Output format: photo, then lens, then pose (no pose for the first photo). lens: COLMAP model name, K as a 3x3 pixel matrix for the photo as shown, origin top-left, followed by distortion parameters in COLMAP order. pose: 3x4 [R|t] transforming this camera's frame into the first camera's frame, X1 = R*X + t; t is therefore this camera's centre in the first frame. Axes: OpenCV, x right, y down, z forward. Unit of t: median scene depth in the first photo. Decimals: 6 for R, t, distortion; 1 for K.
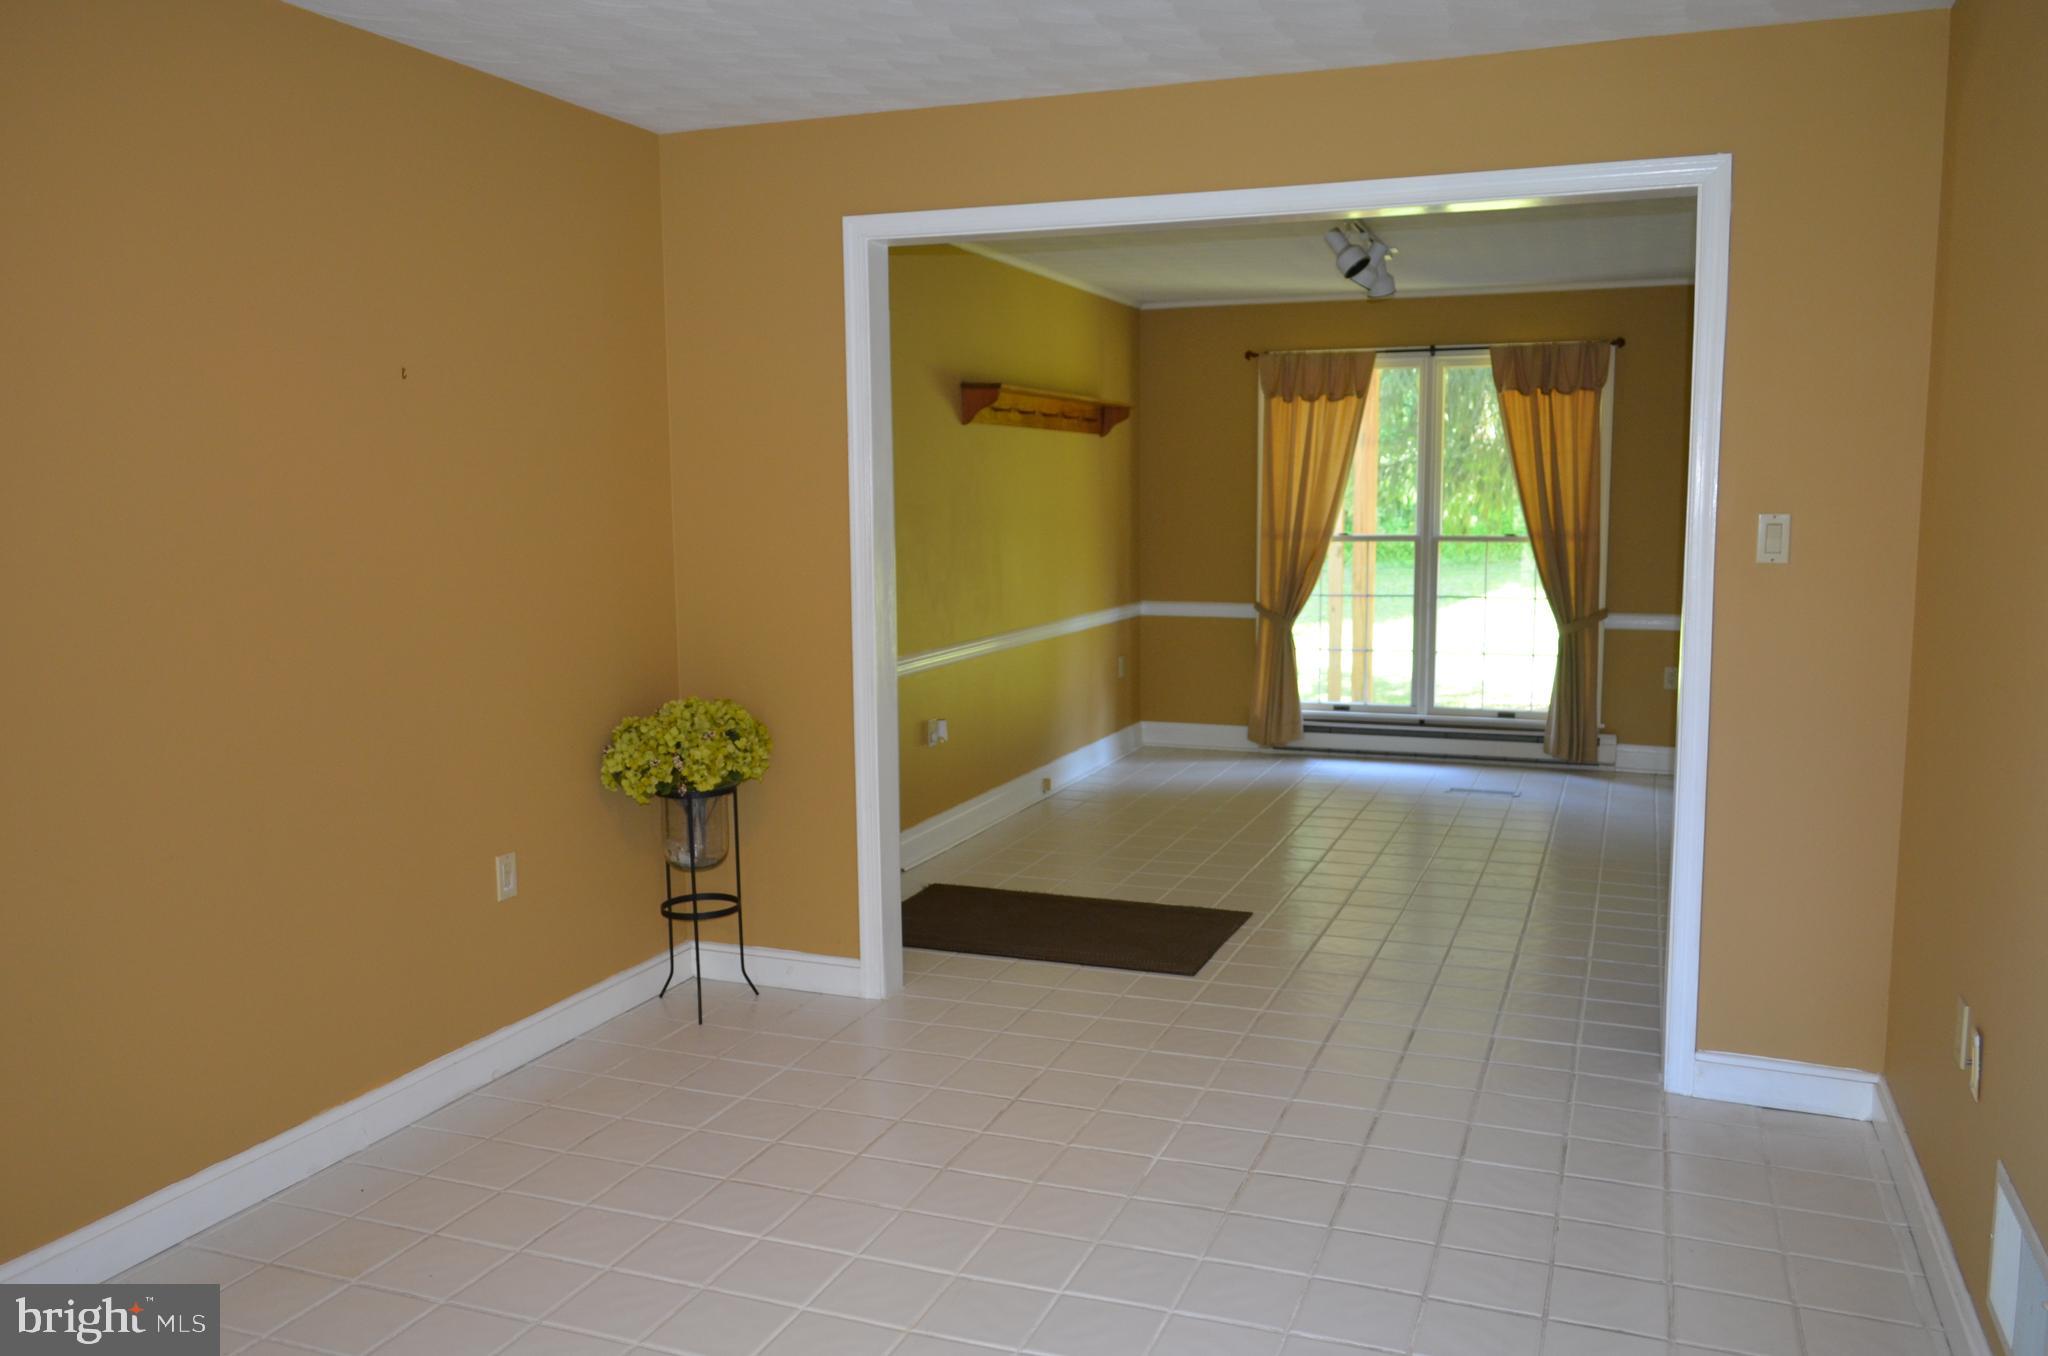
lens RADIAL K [[1581.1, 0, 1026.2], [0, 1581.1, 691.3], [0, 0, 1]] dist [-0.011847, -0.002727]
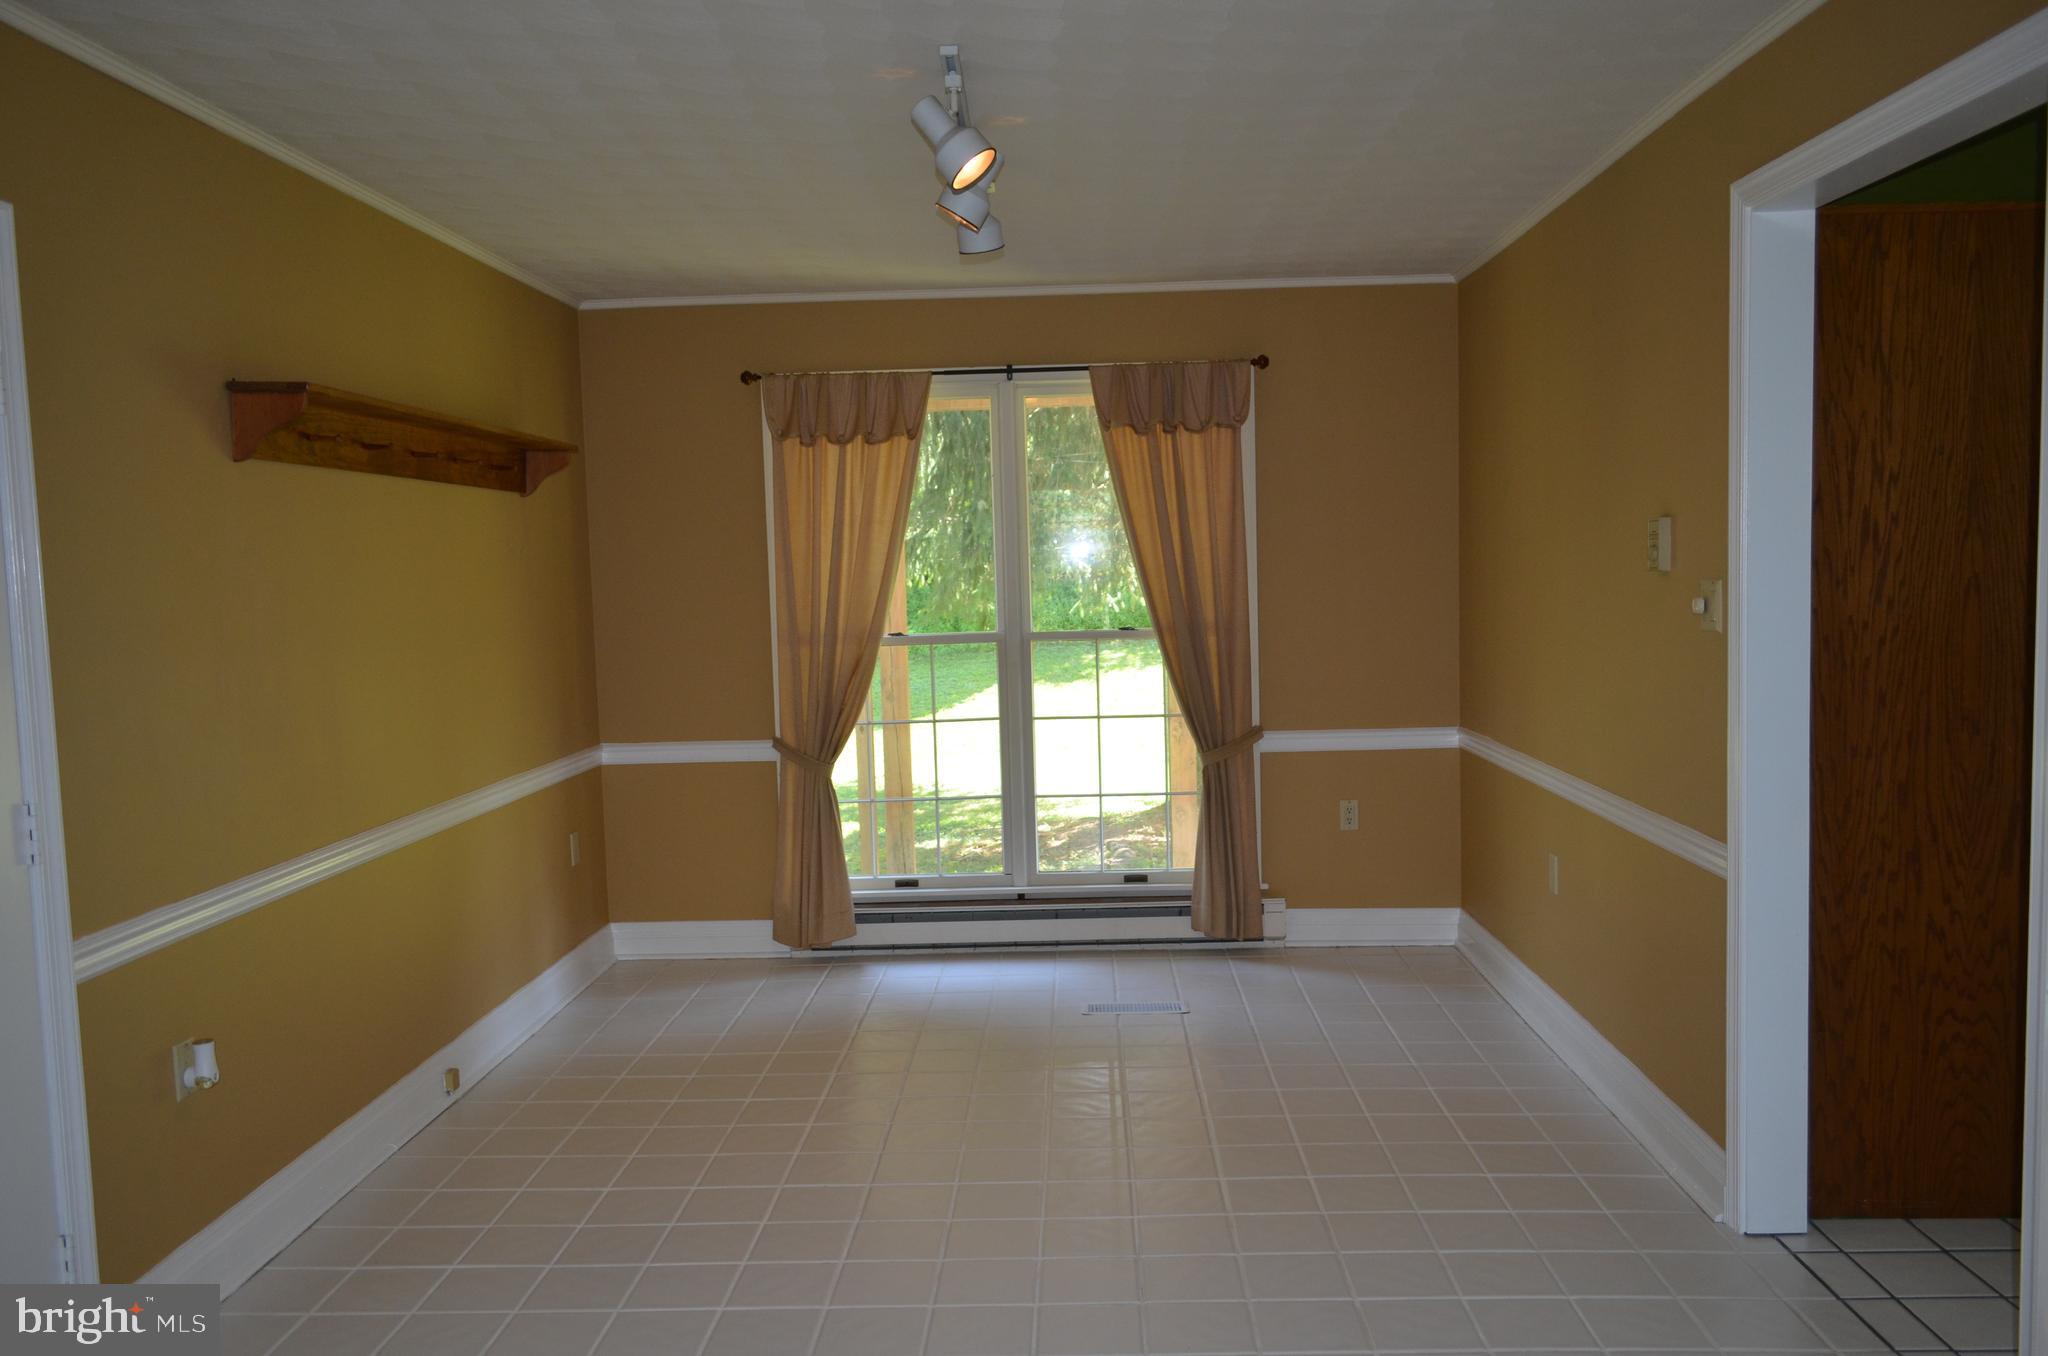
lens RADIAL K [[1581.1, 0, 1046.6], [0, 1581.1, 684.2], [0, 0, 1]] dist [-0.011847, -0.002727]
pose [[0.939025, -0.044407, 0.340968, 0.025408], [0.064069, 0.996856, -0.046618, -0.042320], [-0.337826, 0.065621, 0.938918, 0.336202]]
